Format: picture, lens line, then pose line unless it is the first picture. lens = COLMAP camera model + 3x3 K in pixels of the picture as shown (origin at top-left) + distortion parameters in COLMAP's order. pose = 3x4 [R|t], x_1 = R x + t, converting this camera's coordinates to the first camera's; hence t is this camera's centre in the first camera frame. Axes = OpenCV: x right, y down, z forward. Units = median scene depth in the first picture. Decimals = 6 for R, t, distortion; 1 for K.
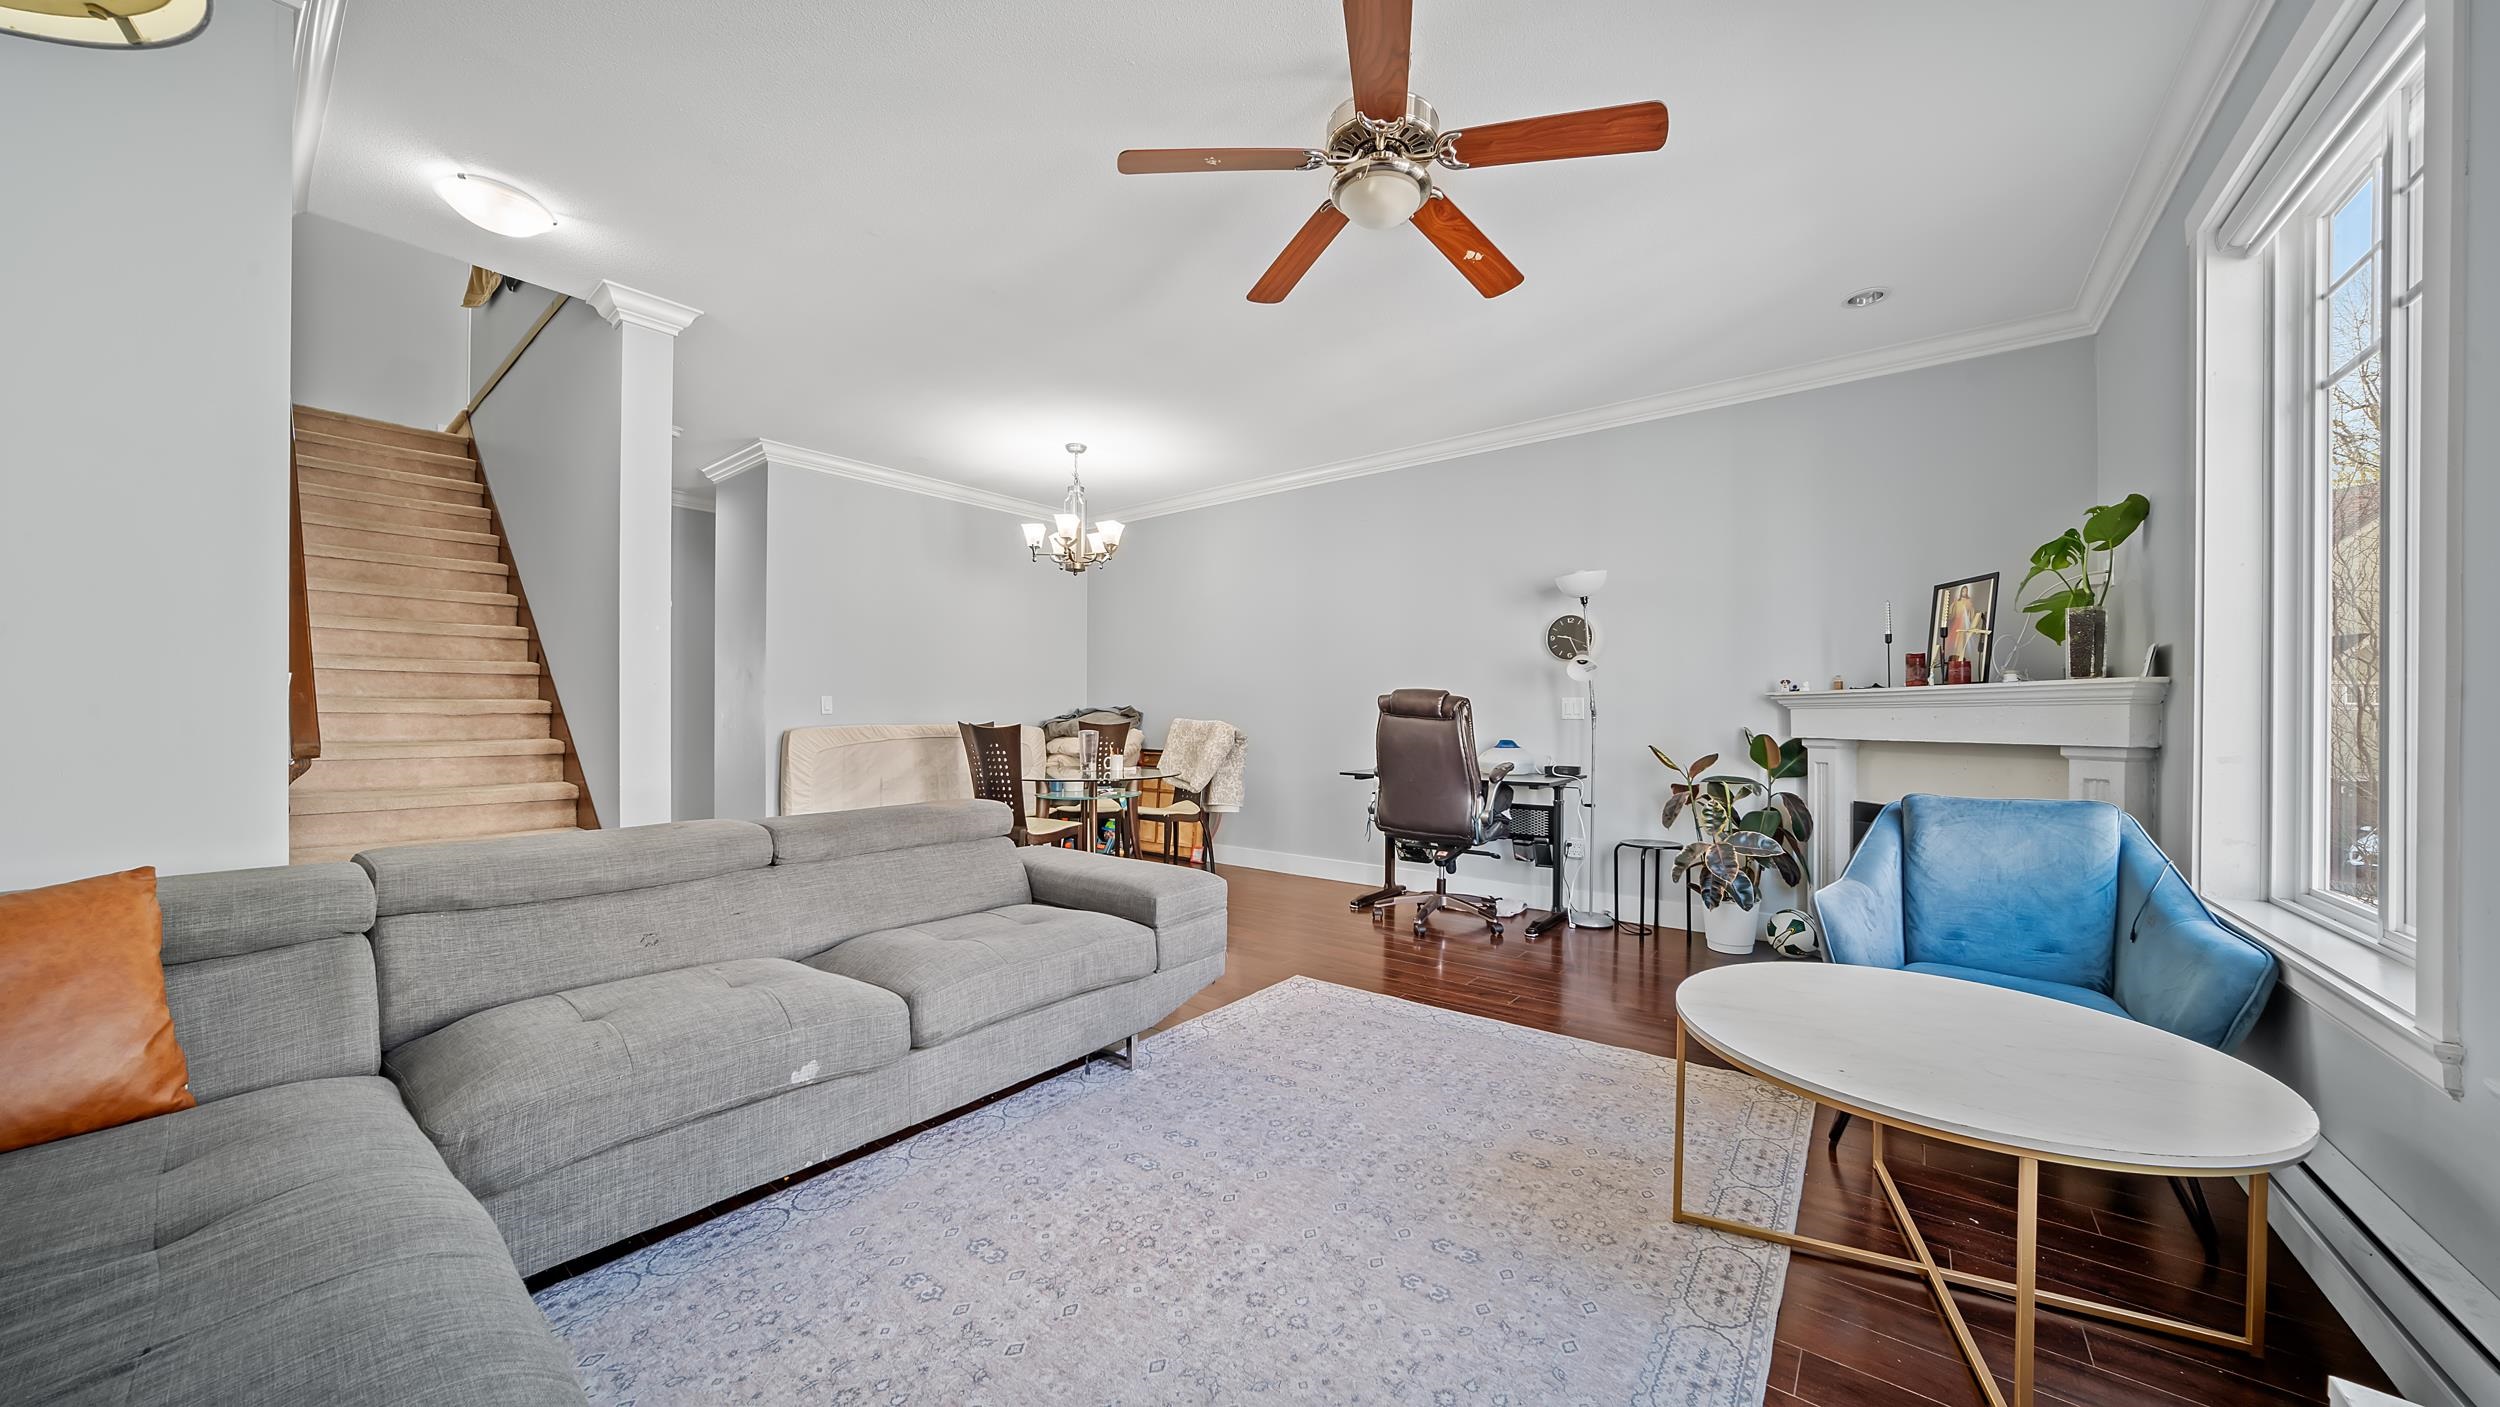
lens RADIAL K [[838.5, 0, 1248.4], [0, 838.5, 697.9], [0, 0, 1]] dist [-0.039482, 0.014198]
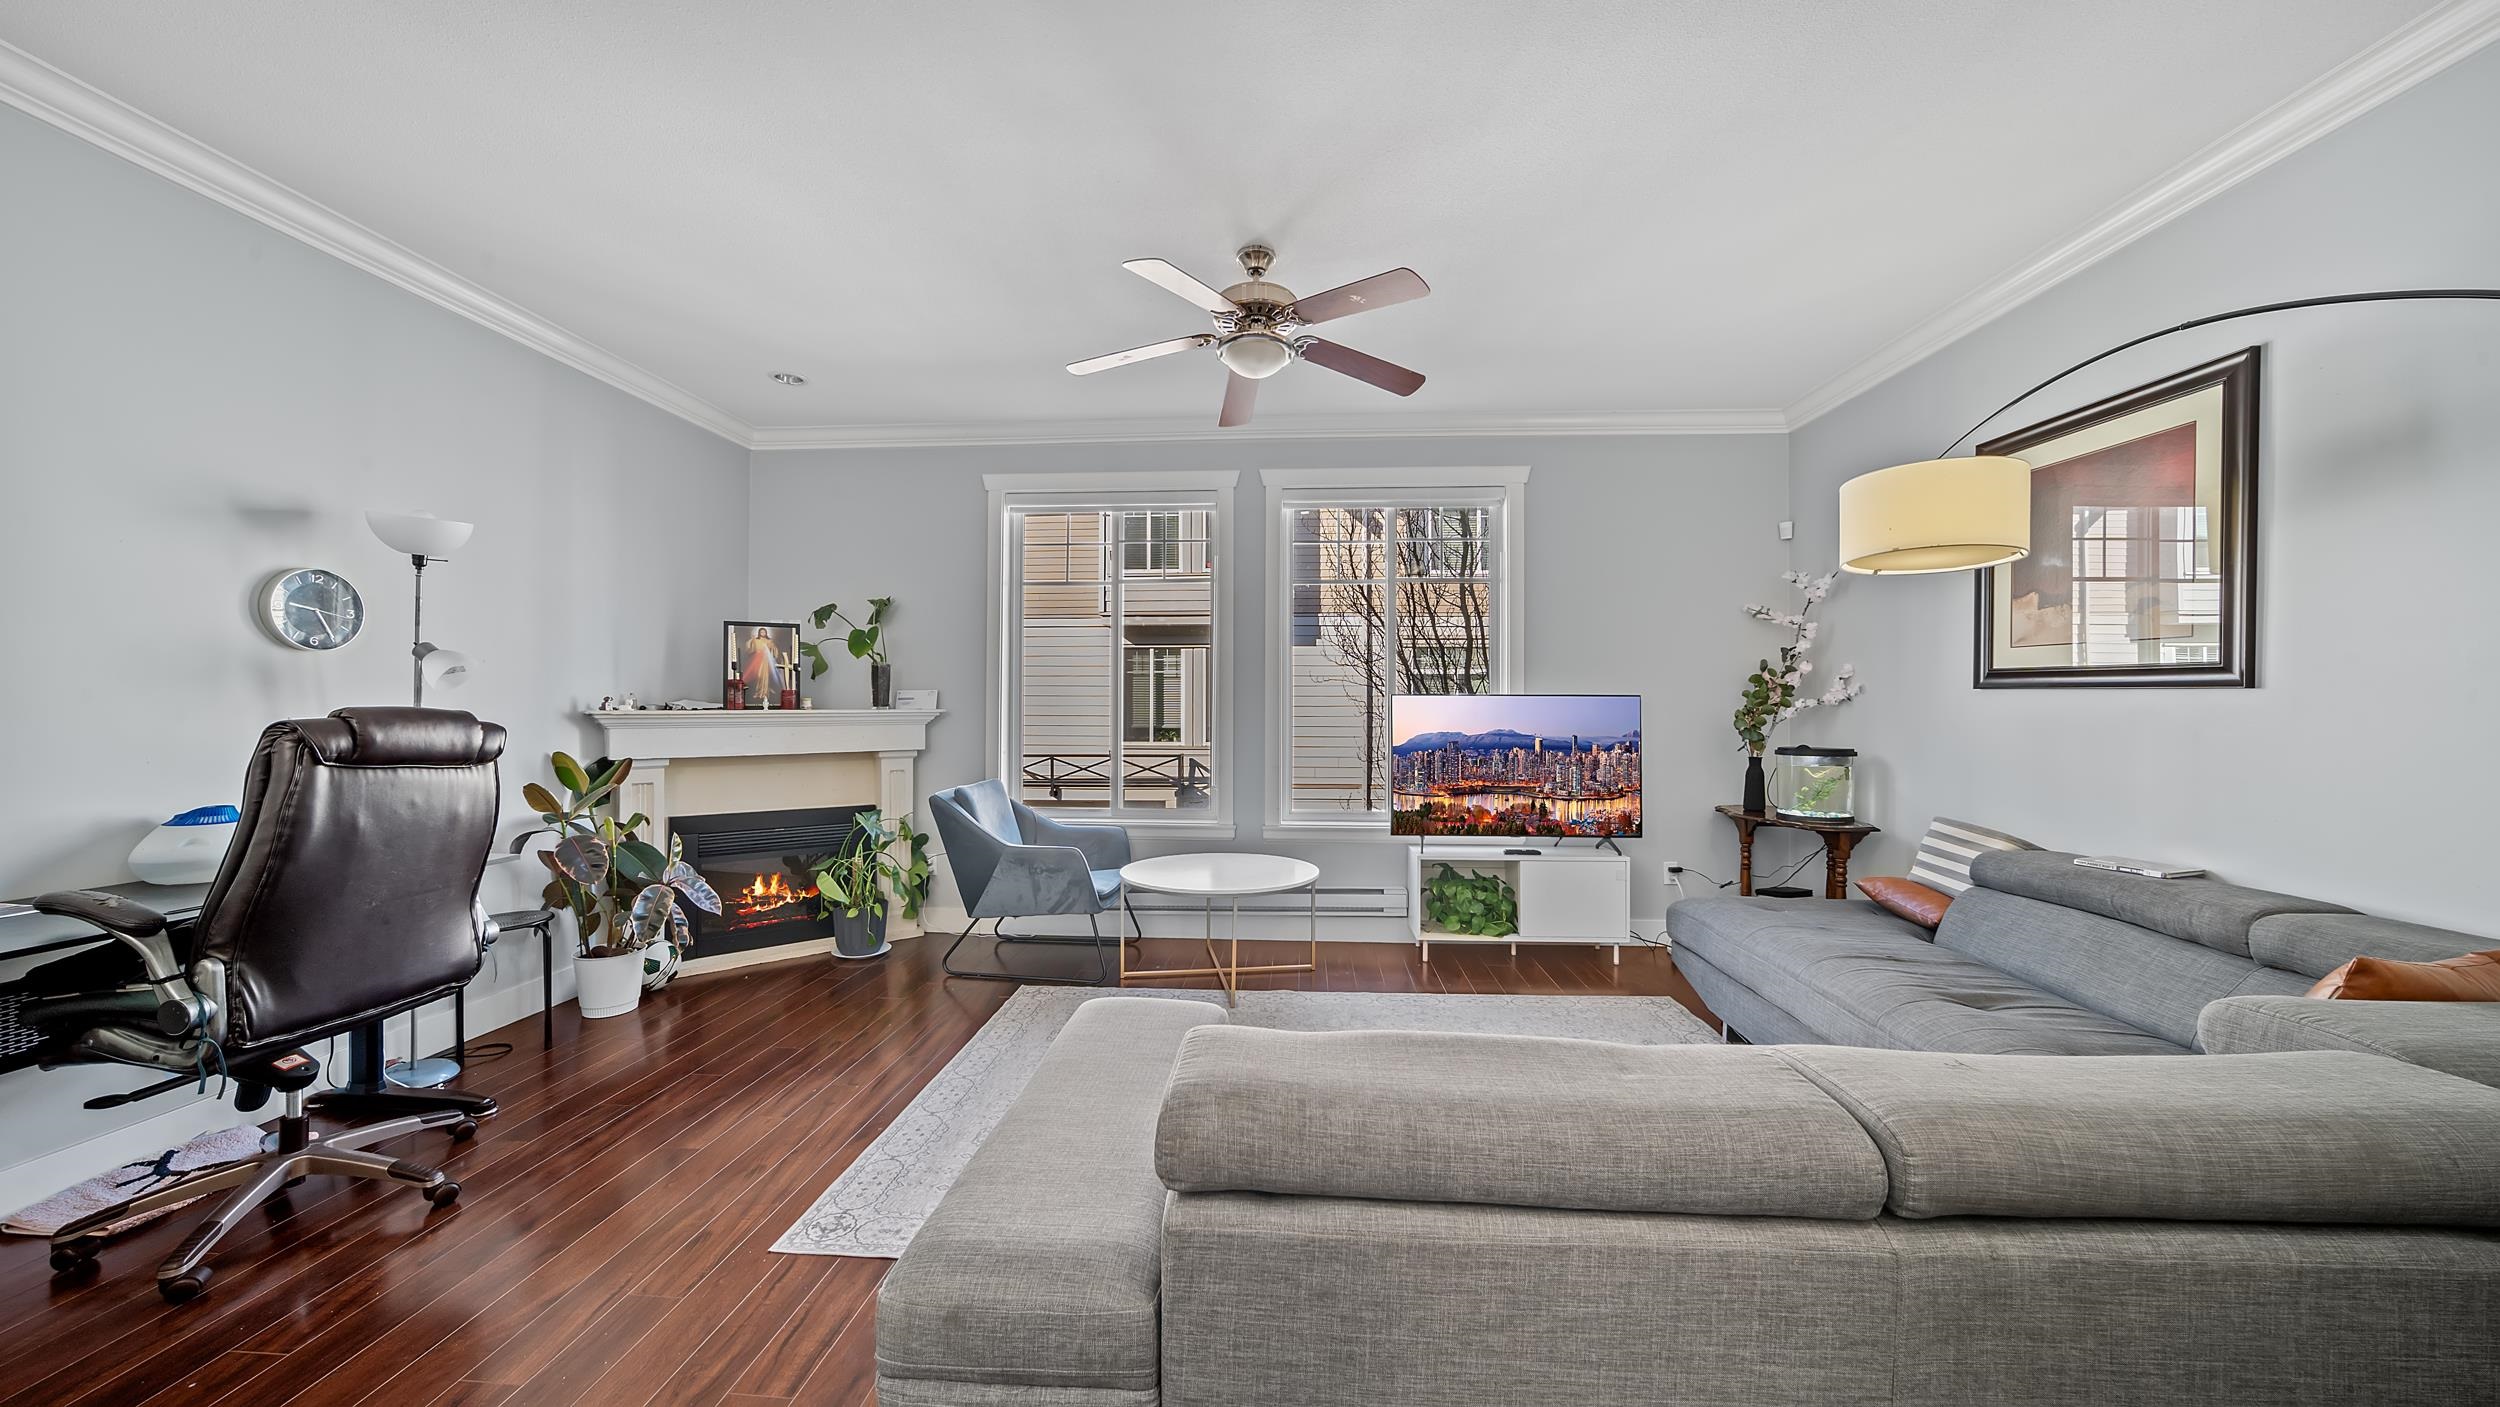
lens RADIAL K [[838.5, 0, 1248.4], [0, 838.5, 697.9], [0, 0, 1]] dist [-0.039482, 0.014198]
pose [[-0.560980, -0.002339, 0.827826, -0.546681], [-0.029186, 0.999430, -0.016954, -0.027970], [-0.827315, -0.033672, -0.560728, 1.022572]]
